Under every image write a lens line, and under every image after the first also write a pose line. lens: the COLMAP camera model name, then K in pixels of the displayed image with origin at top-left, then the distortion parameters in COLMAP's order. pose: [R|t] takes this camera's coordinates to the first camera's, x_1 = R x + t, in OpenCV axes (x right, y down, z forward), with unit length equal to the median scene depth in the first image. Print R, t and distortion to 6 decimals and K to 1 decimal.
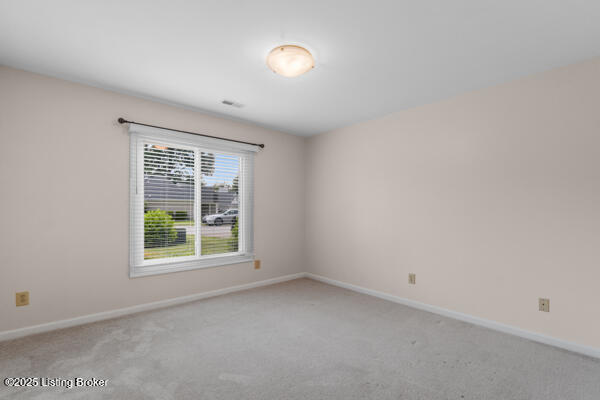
lens RADIAL K [[265.1, 0, 300.9], [0, 265.1, 206.4], [0, 0, 1]] dist [-0.008486, 0.000505]
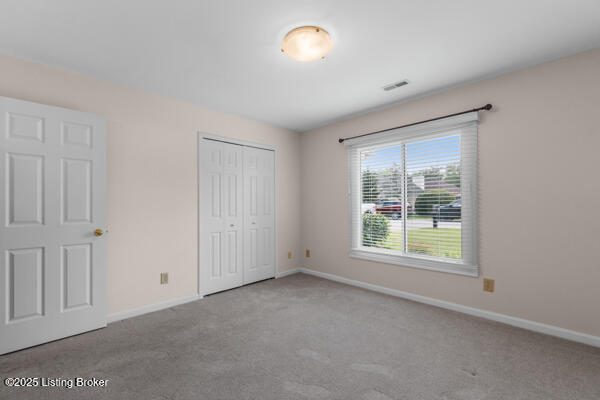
lens RADIAL K [[265.1, 0, 301.0], [0, 265.1, 200.6], [0, 0, 1]] dist [-0.008486, 0.000505]
pose [[0.068337, -0.033378, -0.997104, 0.552506], [0.008310, 0.999425, -0.032886, 0.027220], [0.997628, -0.006038, 0.068575, 0.566891]]
